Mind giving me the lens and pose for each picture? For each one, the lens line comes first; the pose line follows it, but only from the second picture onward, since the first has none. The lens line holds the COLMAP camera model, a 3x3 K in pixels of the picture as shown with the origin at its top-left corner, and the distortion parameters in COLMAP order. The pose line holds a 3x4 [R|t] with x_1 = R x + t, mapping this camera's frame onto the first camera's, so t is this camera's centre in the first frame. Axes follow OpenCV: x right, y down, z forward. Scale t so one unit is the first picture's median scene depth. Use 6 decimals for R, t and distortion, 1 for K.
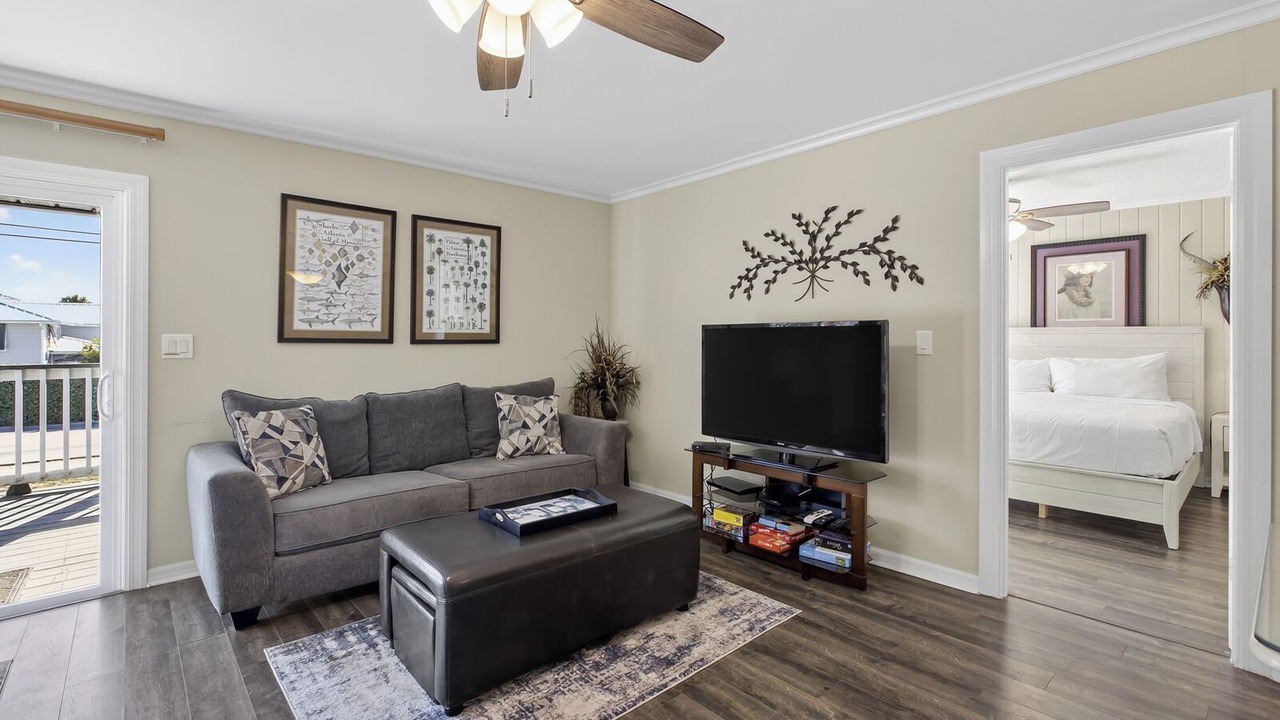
lens RADIAL K [[584.6, 0, 634.7], [0, 584.6, 339.3], [0, 0, 1]] dist [-0.010159, 0.008776]
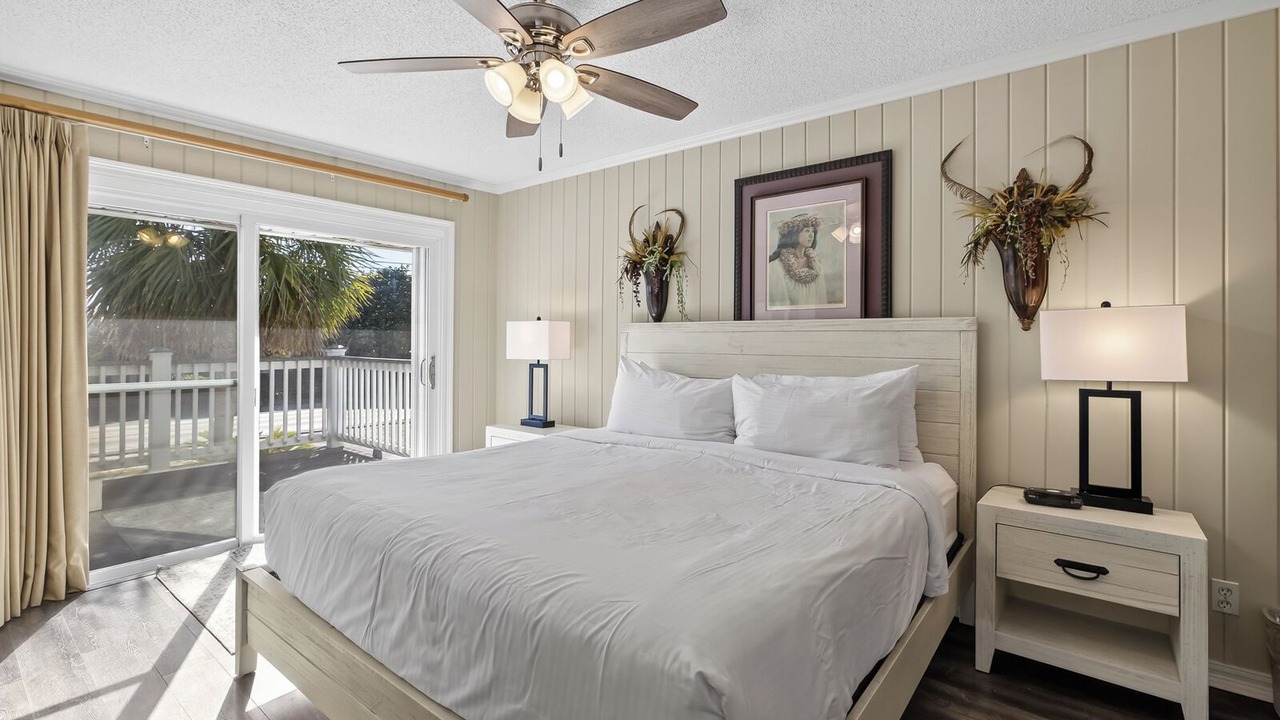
lens RADIAL K [[584.6, 0, 634.7], [0, 584.6, 339.3], [0, 0, 1]] dist [-0.010159, 0.008776]
pose [[0.989051, 0.000856, 0.147575, 0.550662], [-0.000839, 1.000000, -0.000179, -0.001677], [-0.147575, 0.000053, 0.989051, 0.487321]]
